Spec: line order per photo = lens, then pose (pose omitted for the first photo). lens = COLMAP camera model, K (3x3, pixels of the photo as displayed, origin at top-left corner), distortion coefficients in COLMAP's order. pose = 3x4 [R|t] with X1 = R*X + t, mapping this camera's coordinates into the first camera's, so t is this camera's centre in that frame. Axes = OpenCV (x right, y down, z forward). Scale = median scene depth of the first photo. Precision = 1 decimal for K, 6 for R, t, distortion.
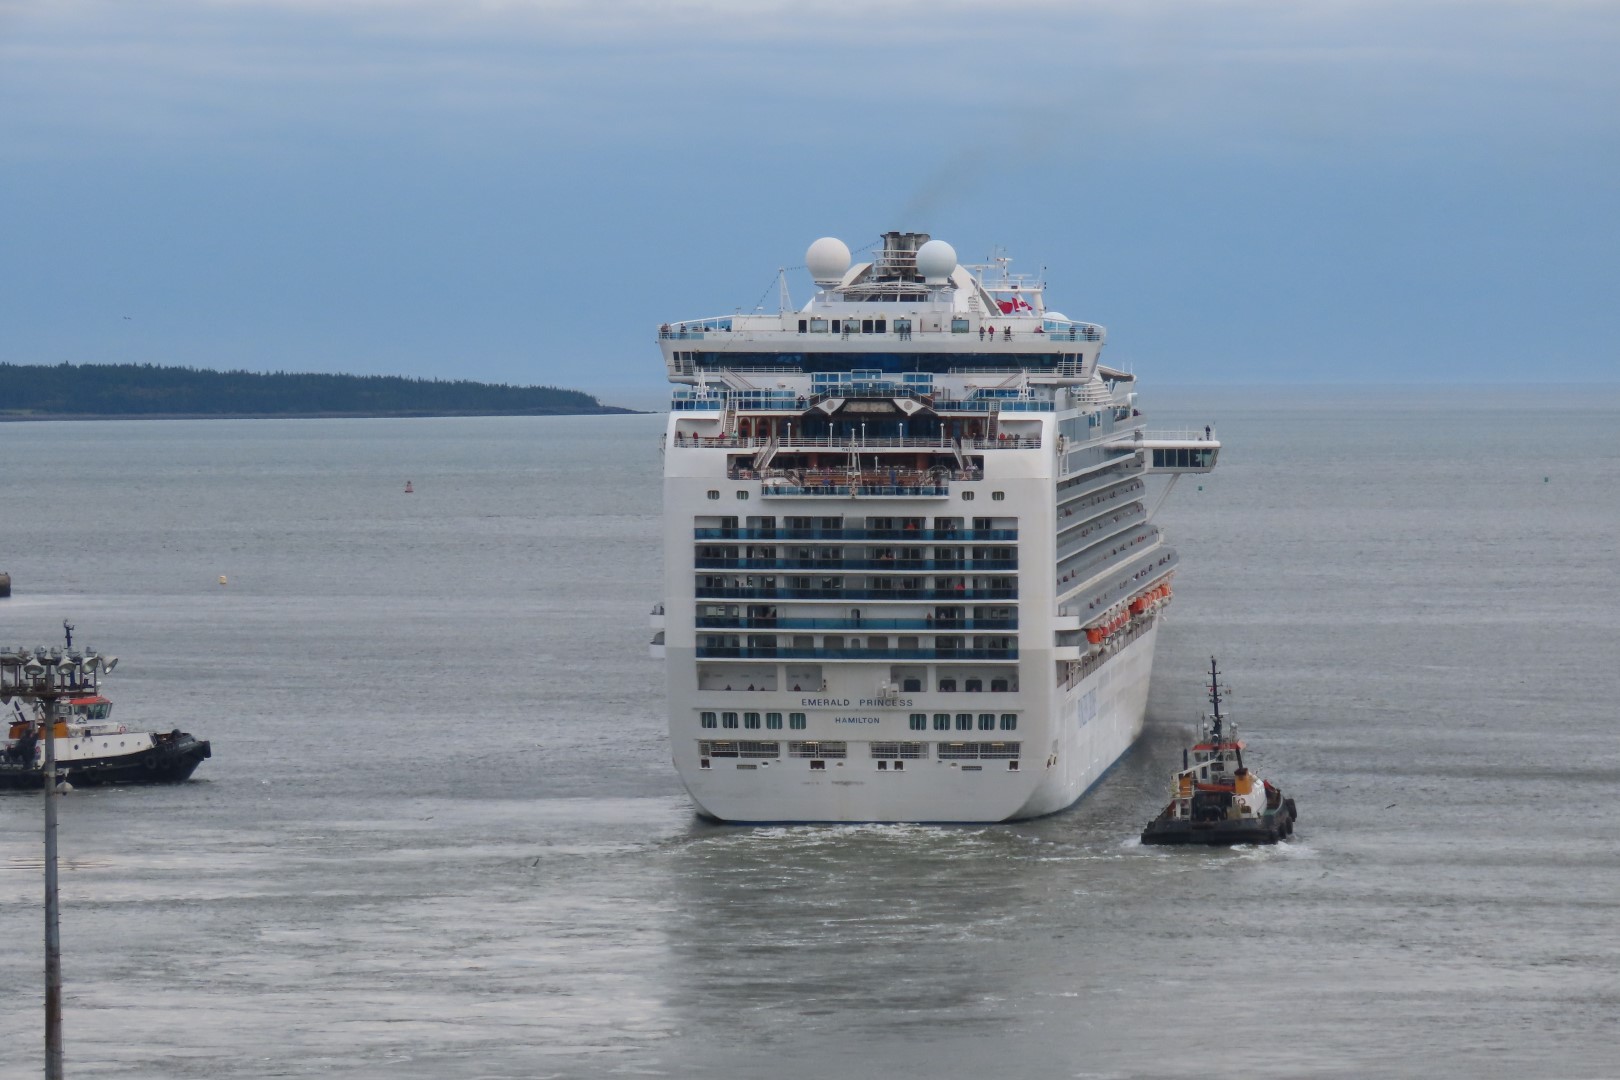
lens RADIAL K [[5089.8, 0, 811.4], [0, 5089.8, 542.4], [0, 0, 1]] dist [-0.098200, -0.668663]
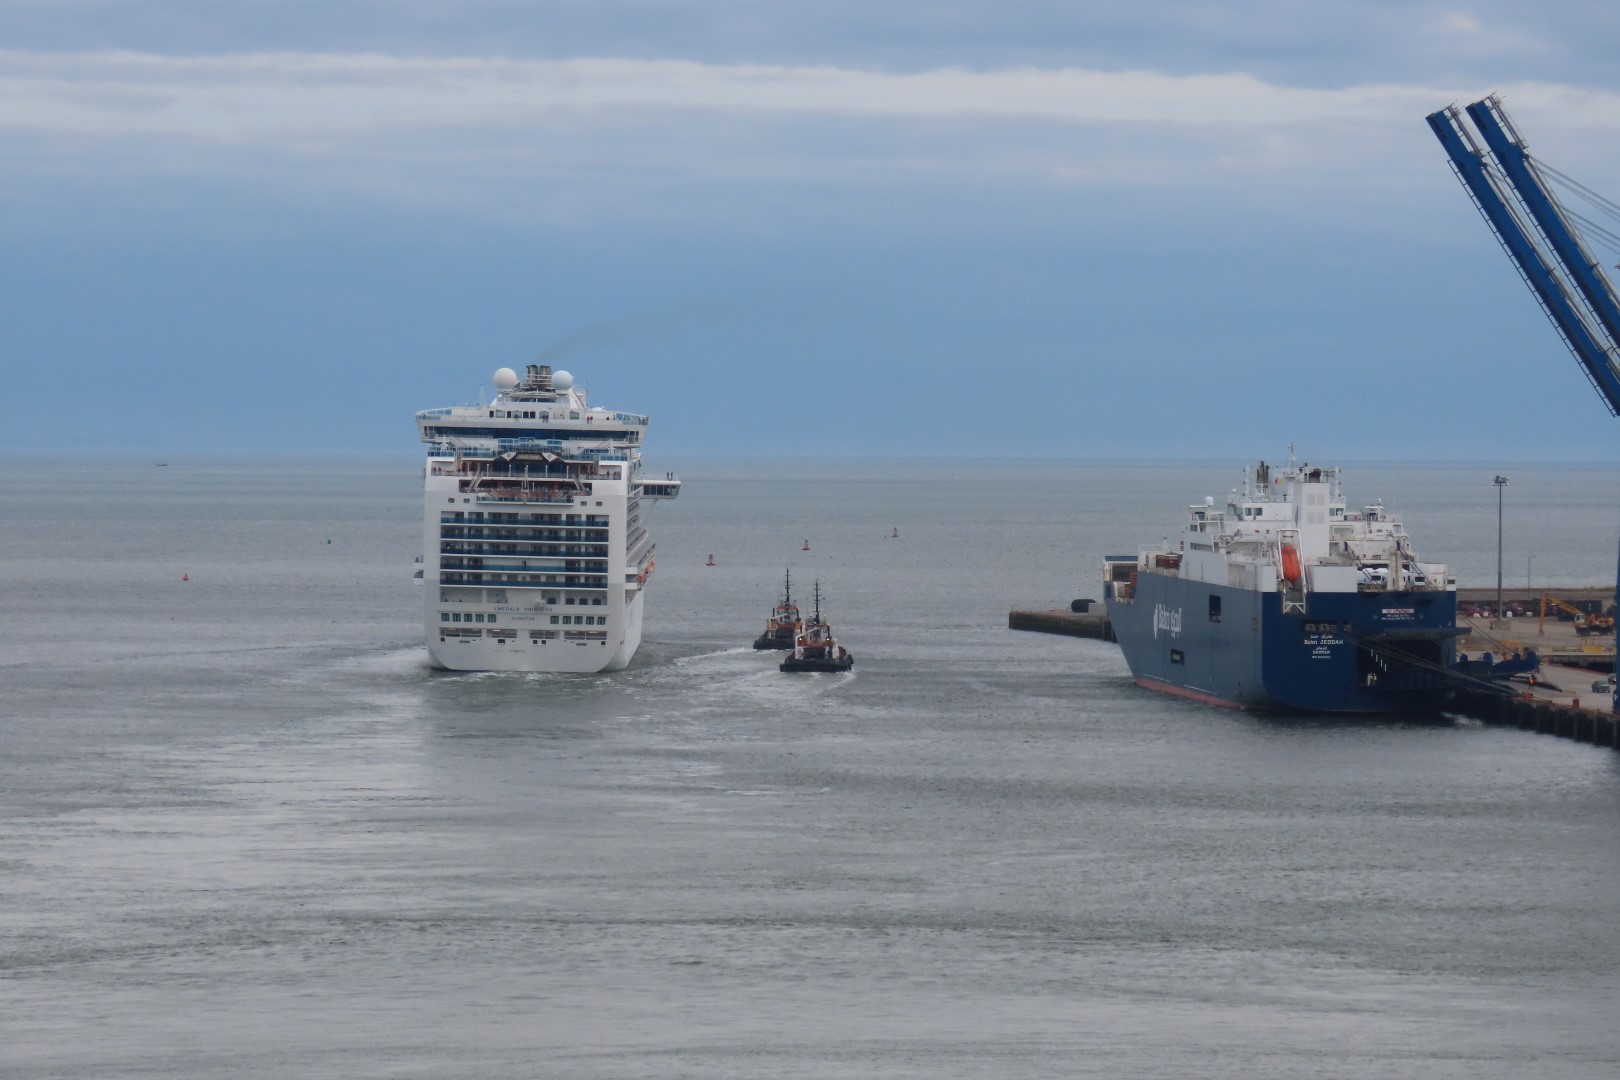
lens RADIAL K [[3202.2, 0, 811.4], [0, 3202.2, 538.1], [0, 0, 1]] dist [-0.200292, 0.506812]
pose [[0.990861, 0.018989, 0.133544, -0.045190], [-0.018567, 0.999818, -0.004405, 0.007712], [-0.133603, 0.001886, 0.991033, -0.218980]]
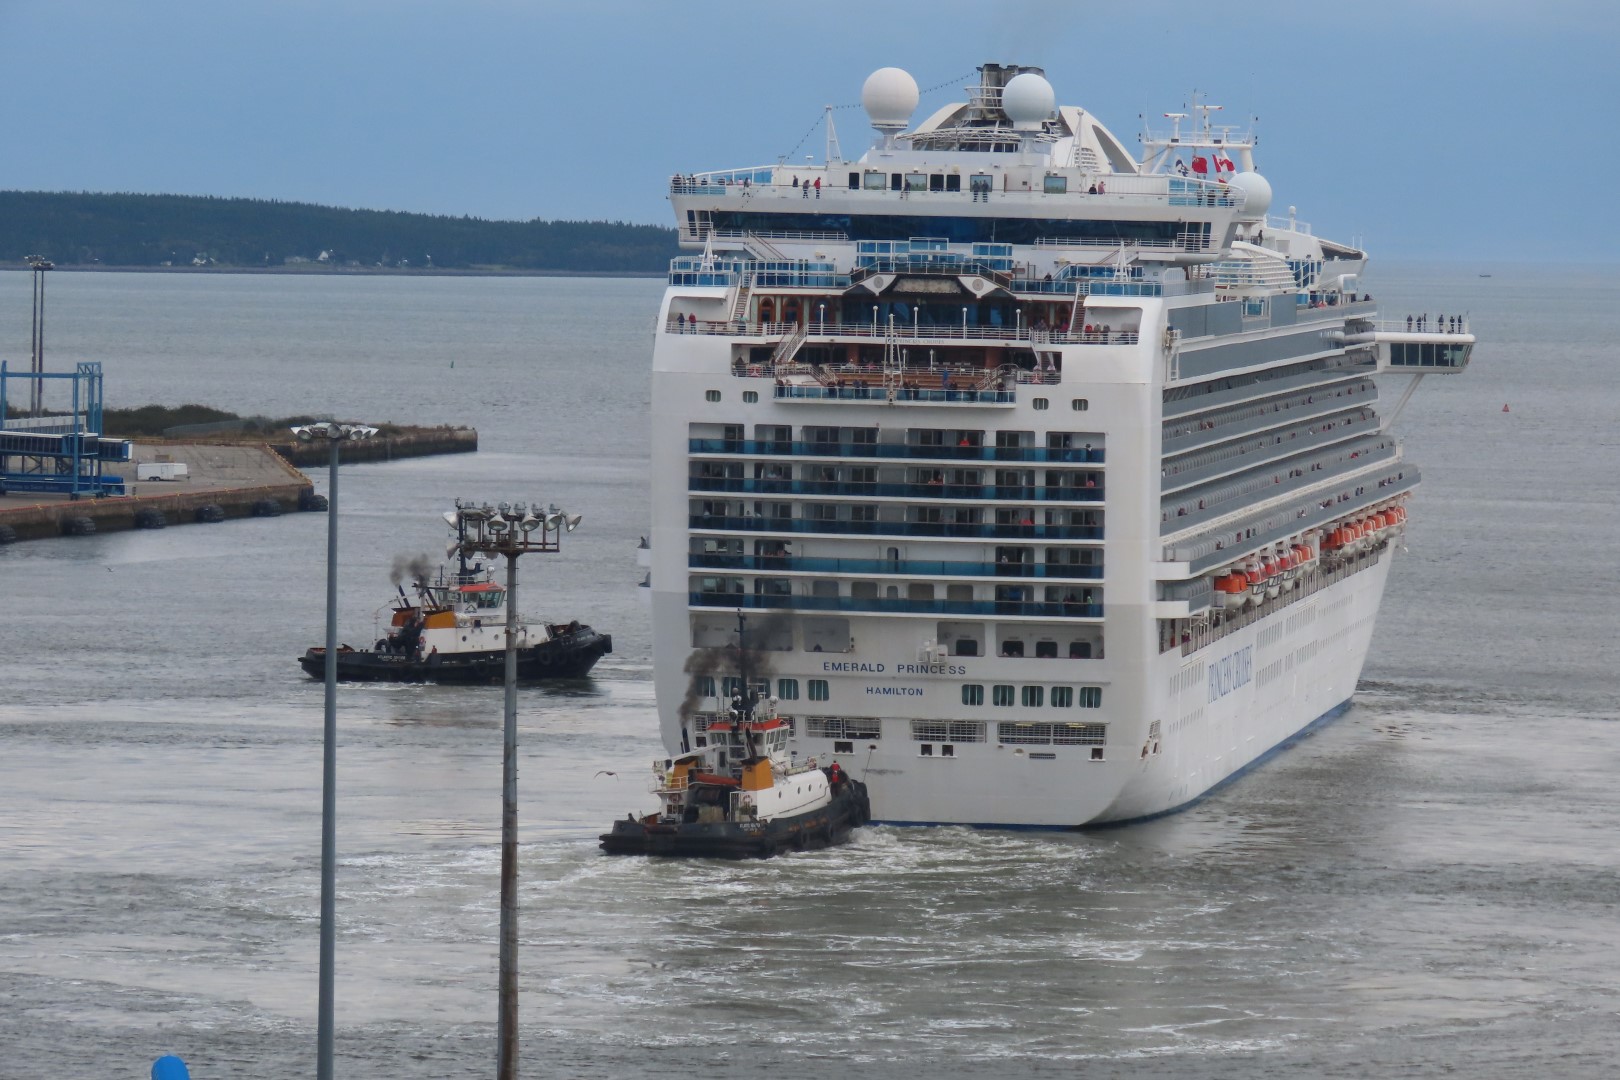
lens RADIAL K [[5851.0, 0, 809.9], [0, 5851.0, 540.3], [0, 0, 1]] dist [-0.054715, -2.688492]
pose [[0.998617, 0.021000, -0.048203, 0.038433], [-0.020131, 0.999628, 0.018427, -0.004081], [0.048572, -0.017431, 0.998668, 0.111779]]
